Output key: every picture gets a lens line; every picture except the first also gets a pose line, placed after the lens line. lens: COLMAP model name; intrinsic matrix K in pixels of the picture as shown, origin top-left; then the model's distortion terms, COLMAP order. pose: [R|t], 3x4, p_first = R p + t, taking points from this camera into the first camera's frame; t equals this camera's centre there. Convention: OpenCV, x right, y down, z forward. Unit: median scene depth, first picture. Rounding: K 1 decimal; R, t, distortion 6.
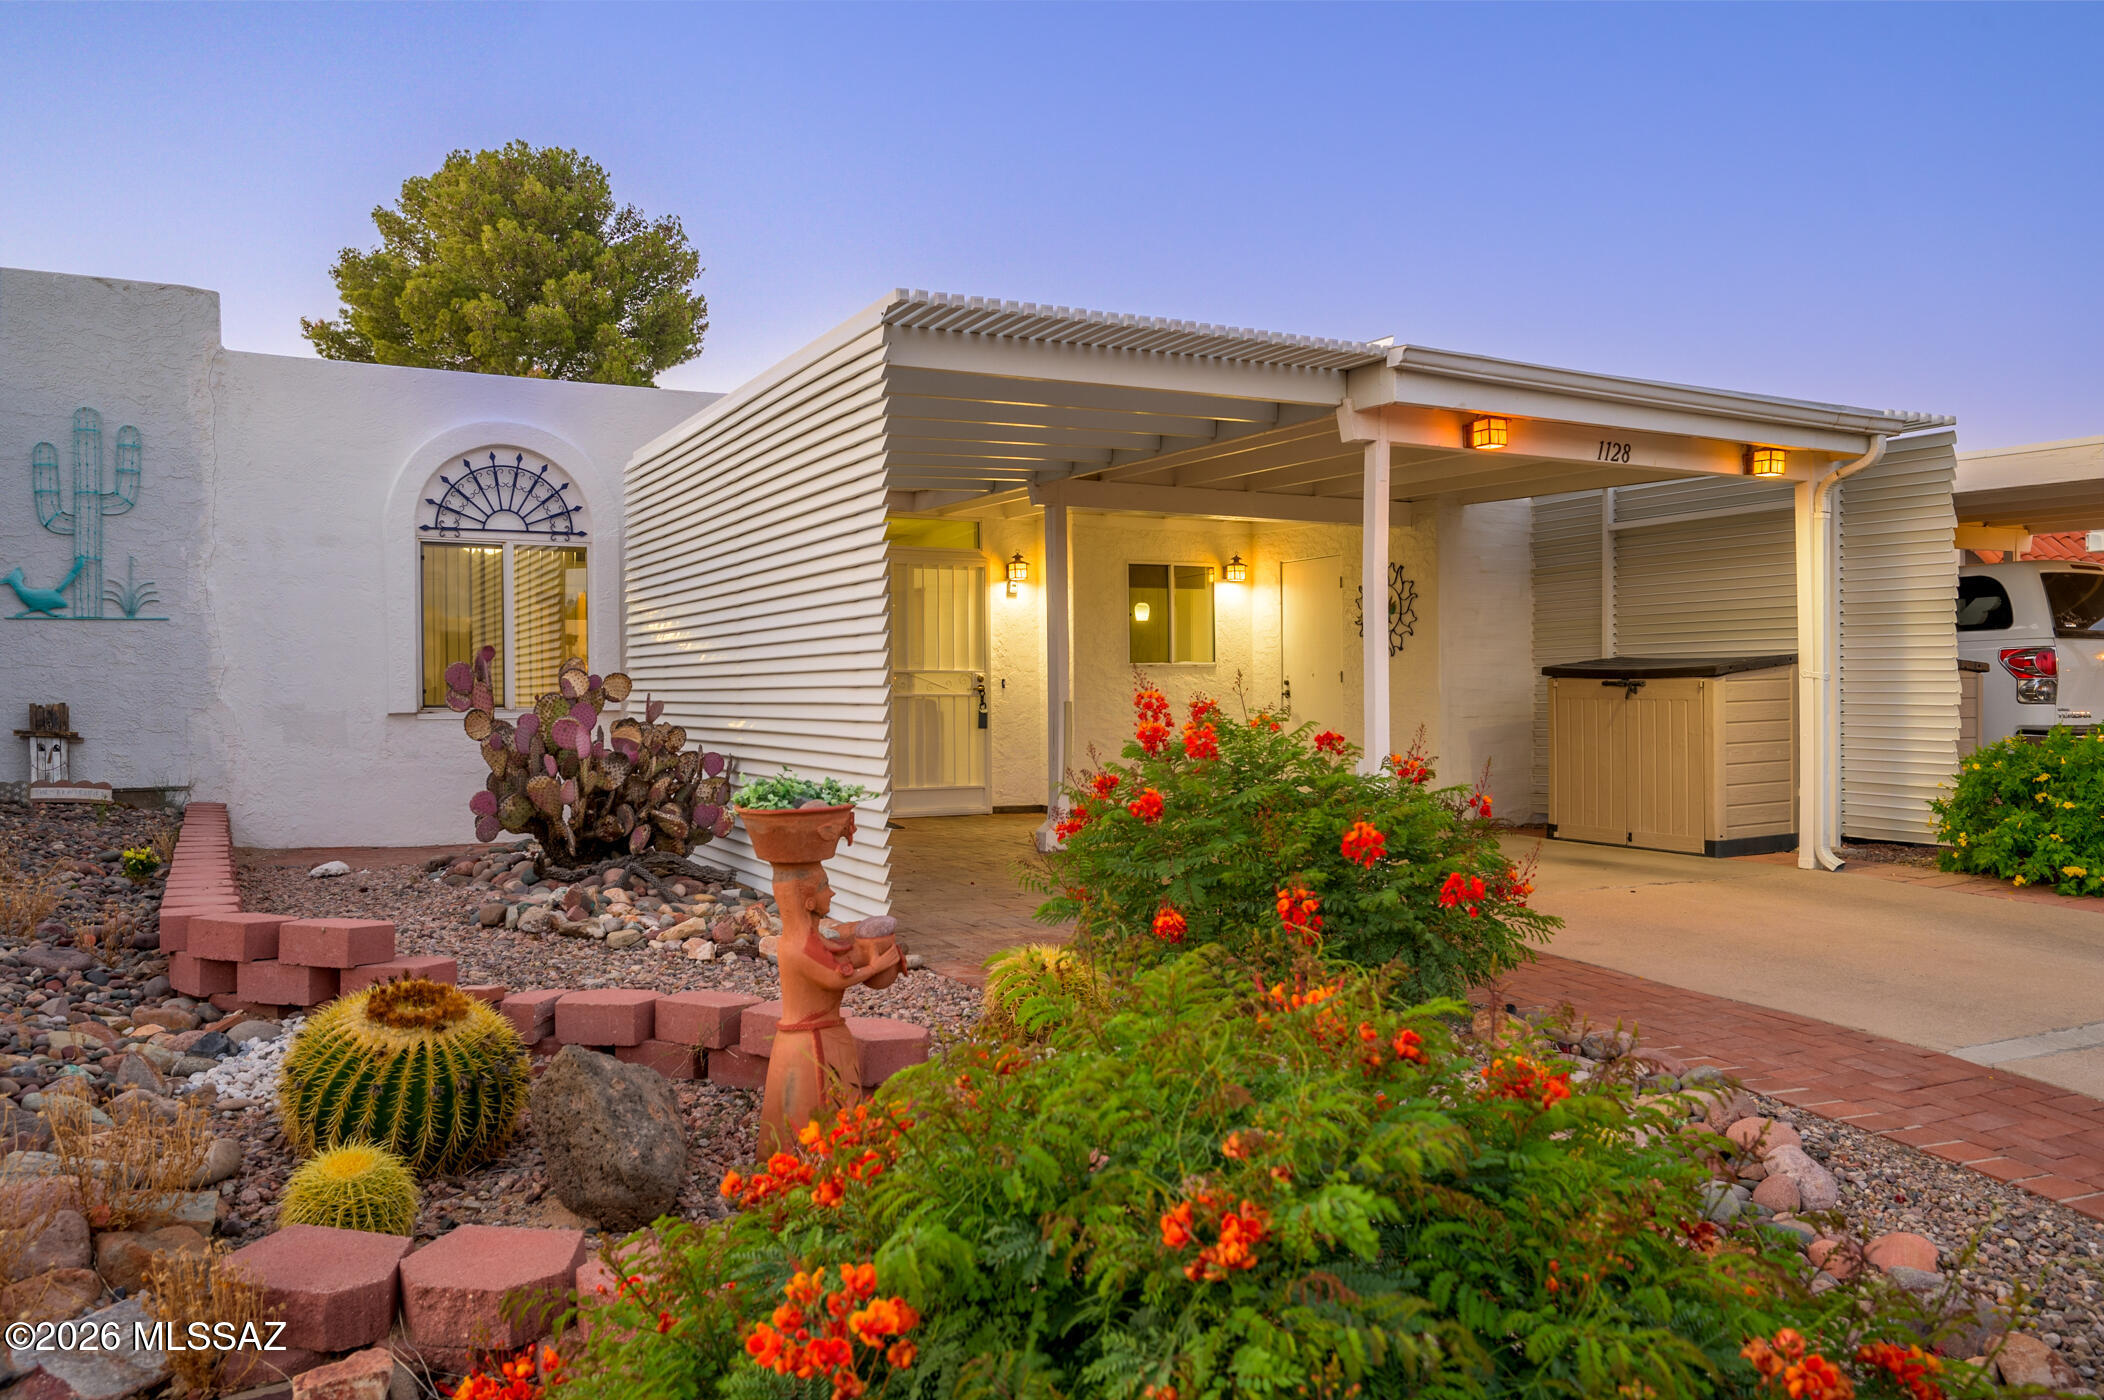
lens RADIAL K [[1522.0, 0, 1052.0], [0, 1522.0, 700.0], [0, 0, 1]] dist [-0.011130, -0.003397]
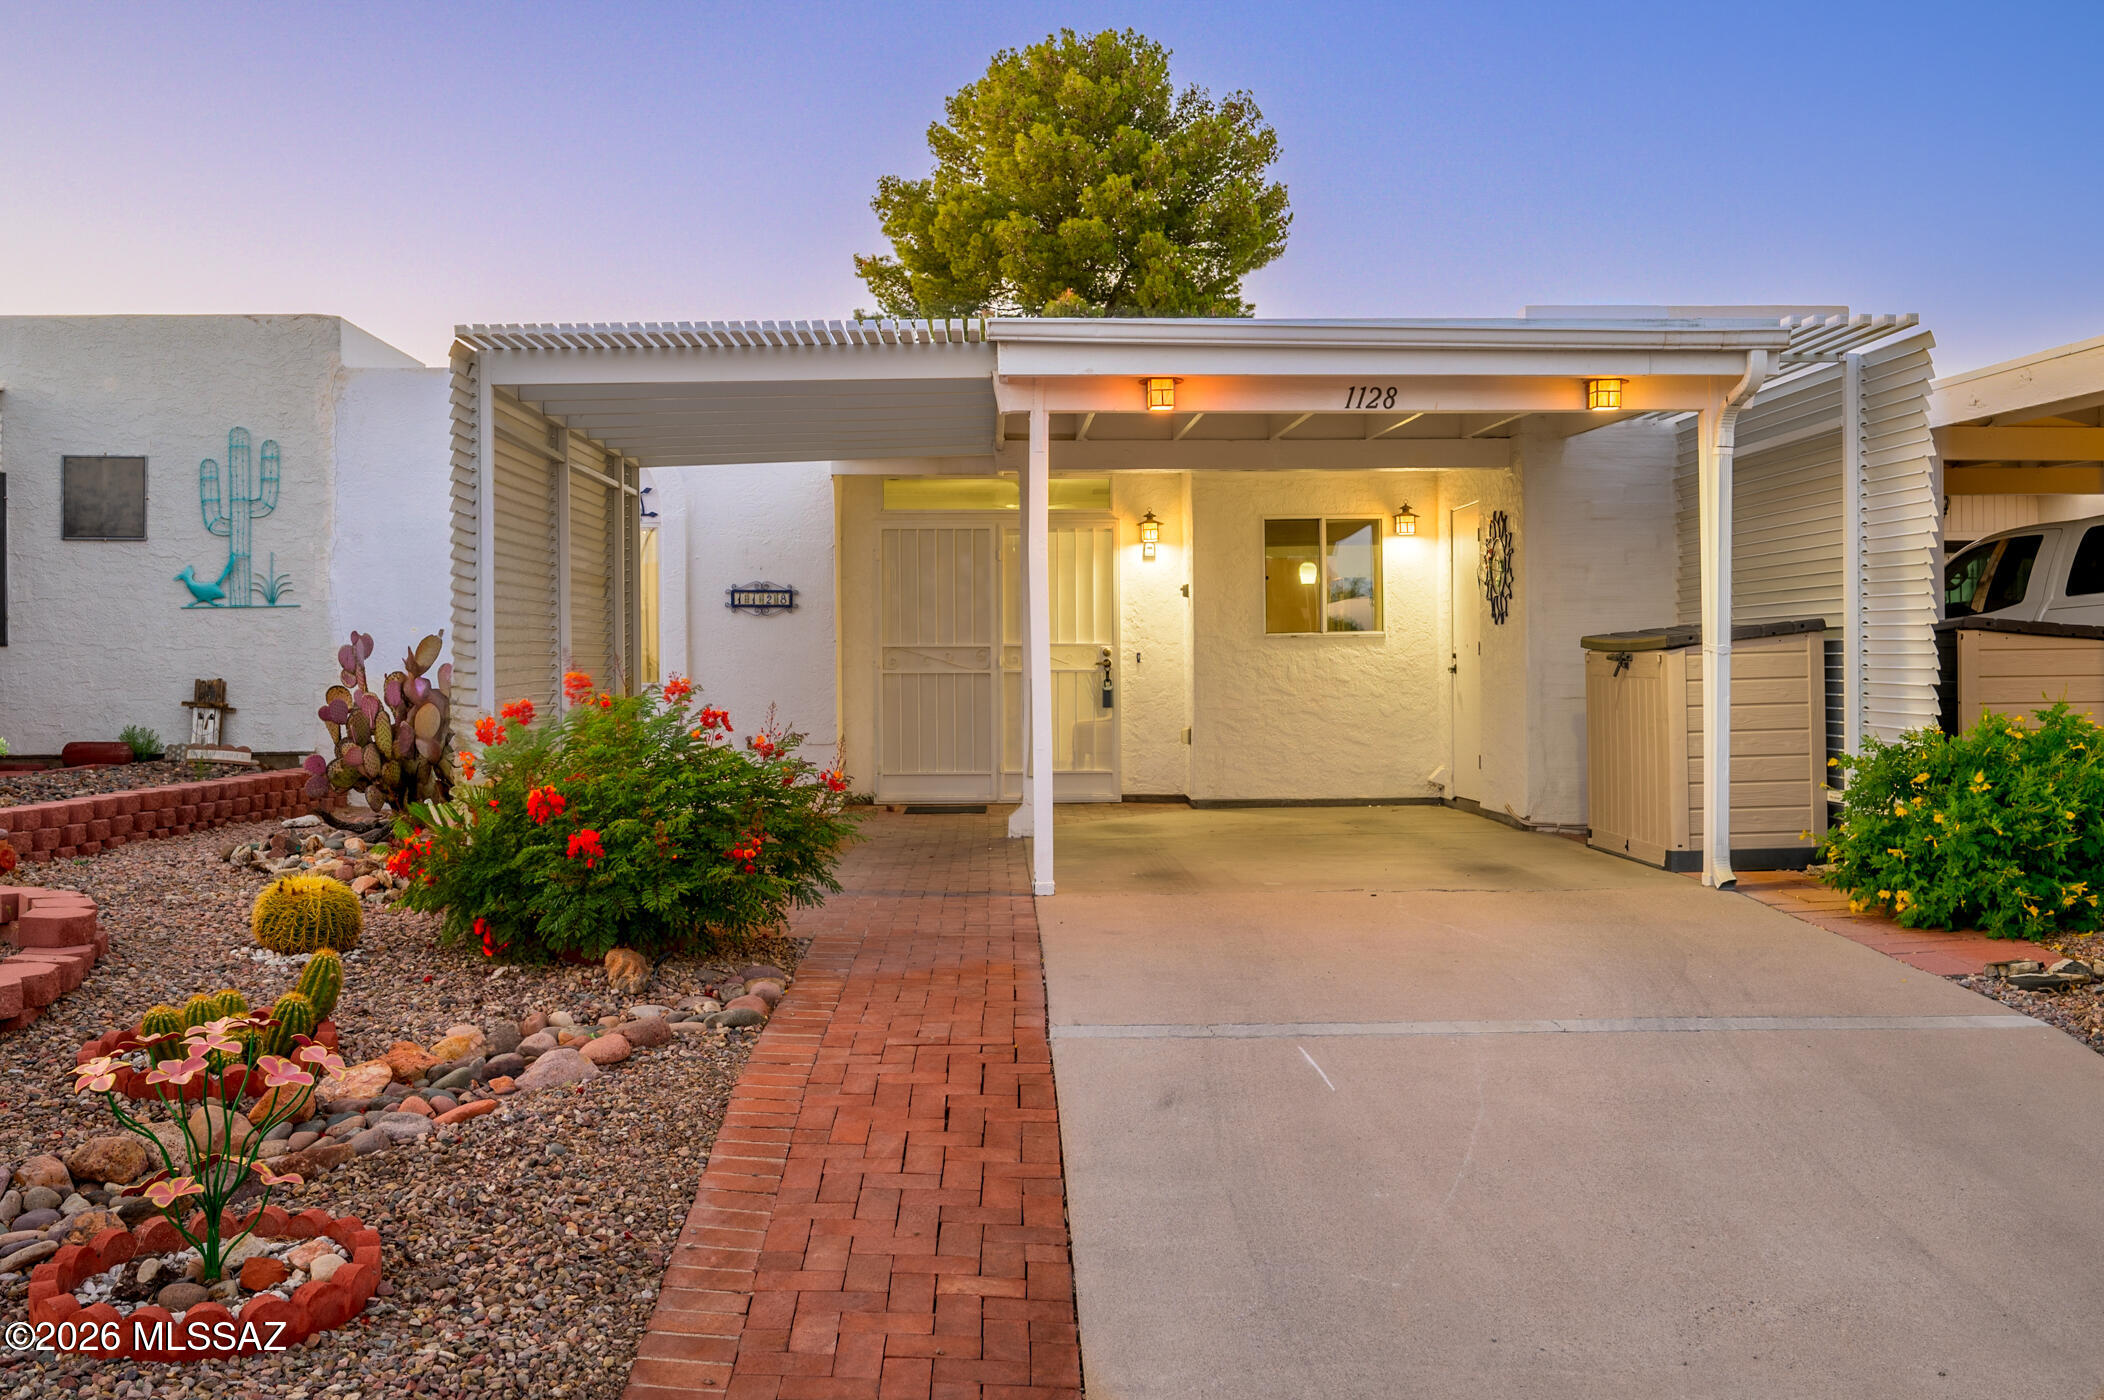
lens RADIAL K [[1992.7, 0, 1053.0], [0, 1992.7, 667.0], [0, 0, 1]] dist [-0.018042, 0.001284]
pose [[0.896733, -0.001001, -0.442571, 0.531110], [0.000058, 0.999998, -0.002144, -0.003247], [0.442572, 0.001897, 0.896731, -0.087980]]
